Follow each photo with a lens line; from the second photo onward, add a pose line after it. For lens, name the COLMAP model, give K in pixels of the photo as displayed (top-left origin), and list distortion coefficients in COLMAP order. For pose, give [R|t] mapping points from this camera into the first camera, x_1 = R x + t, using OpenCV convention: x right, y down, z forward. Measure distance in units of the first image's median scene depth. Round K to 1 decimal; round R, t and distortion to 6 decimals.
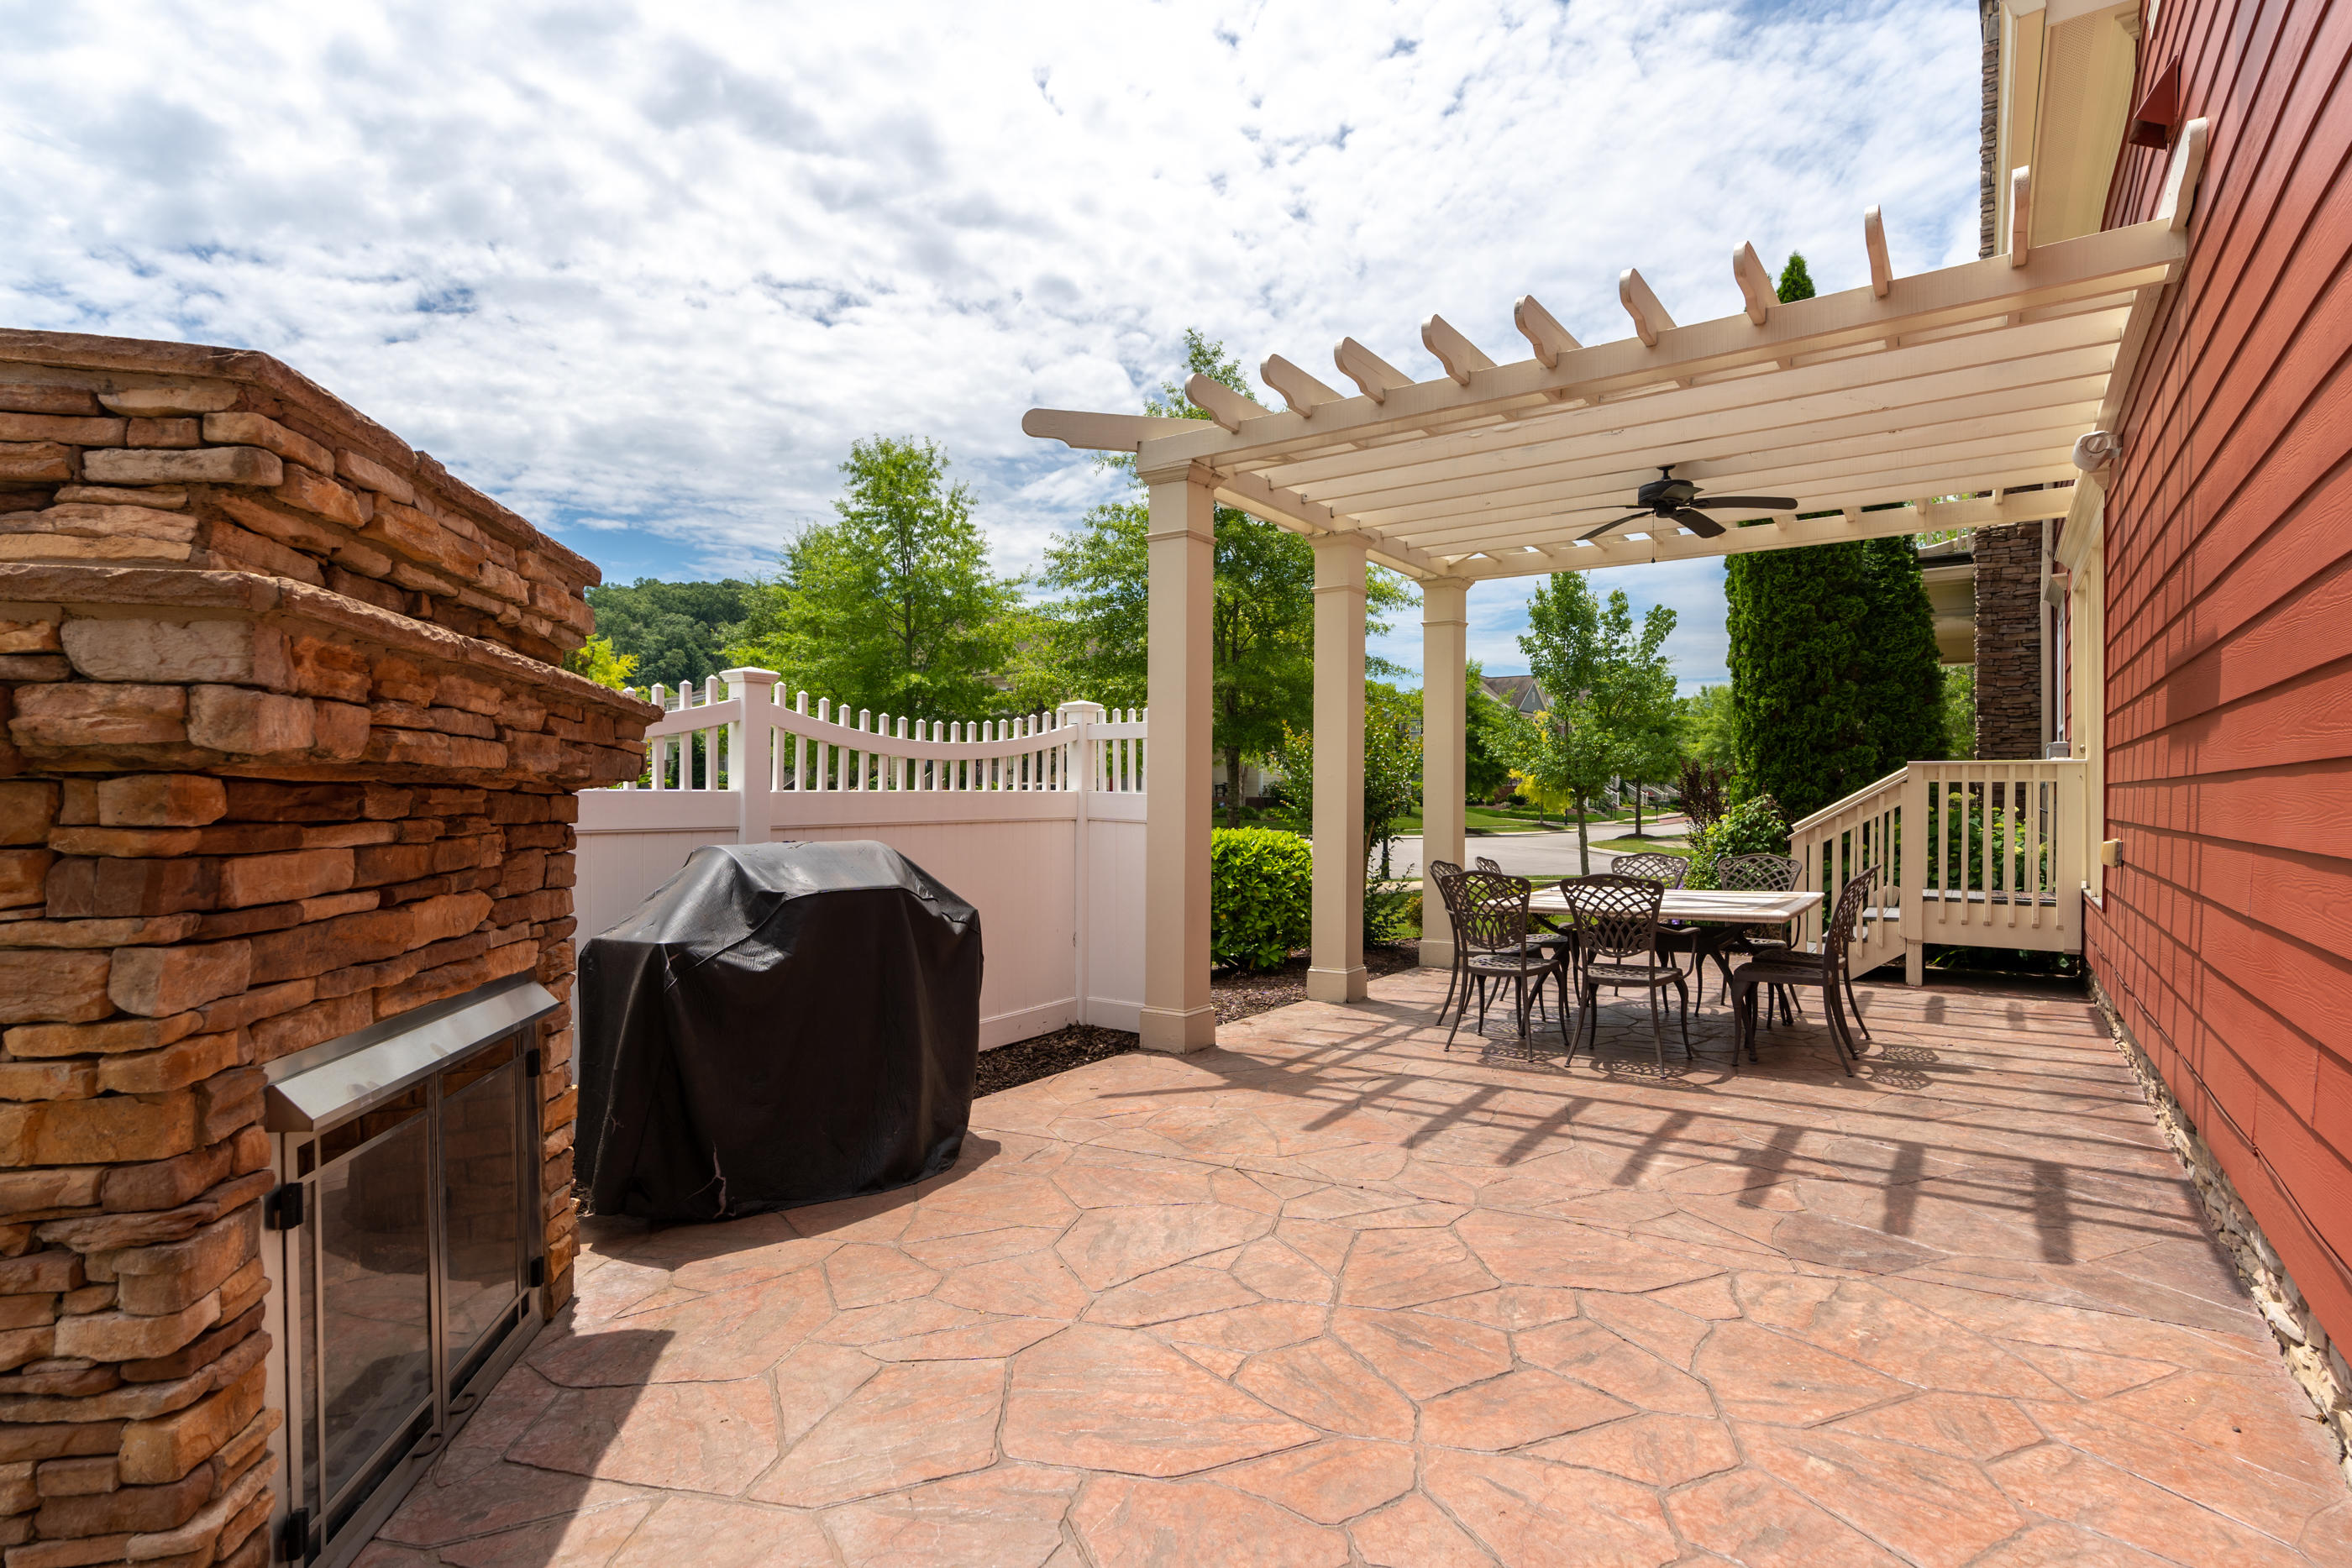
lens RADIAL K [[1180.7, 0, 1169.5], [0, 1180.7, 827.1], [0, 0, 1]] dist [0.000709, -0.000471]
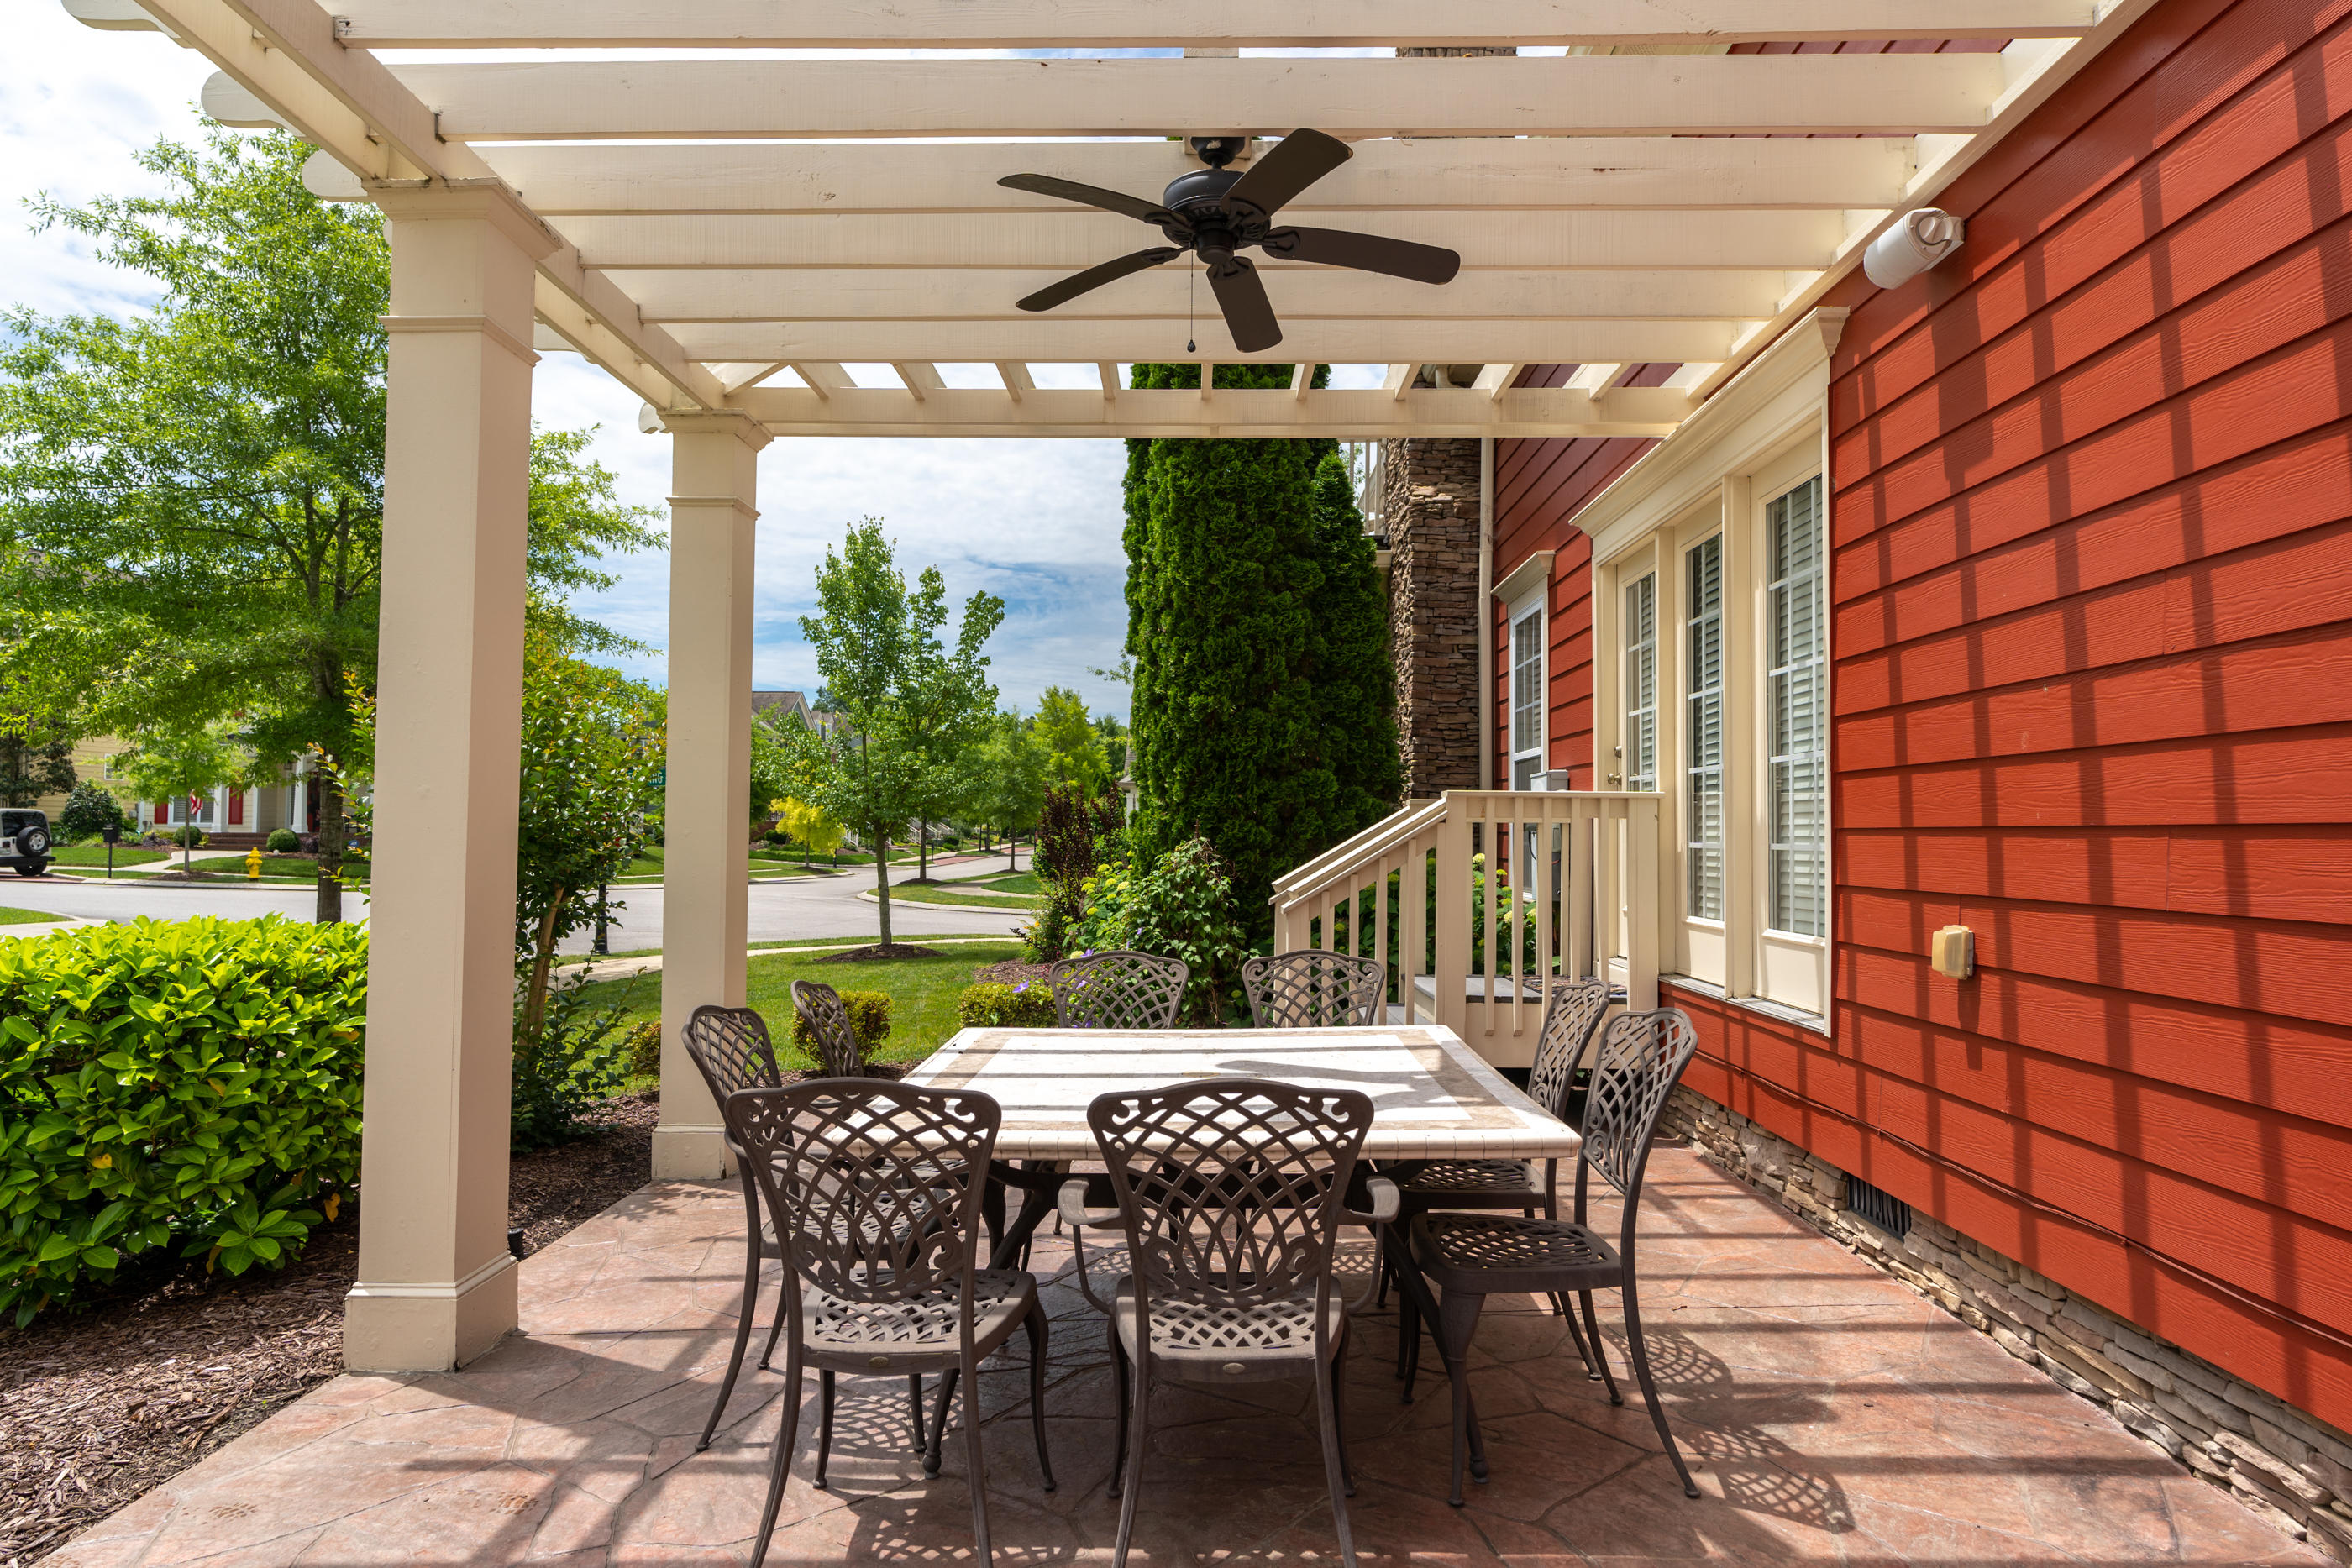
lens RADIAL K [[1321.5, 0, 1186.4], [0, 1321.5, 780.2], [0, 0, 1]] dist [-0.004080, 0.000852]
pose [[0.830446, 0.027619, 0.556415, 0.075491], [0.008930, 0.997982, -0.062865, -0.012629], [-0.557028, 0.057175, 0.828523, 0.361266]]
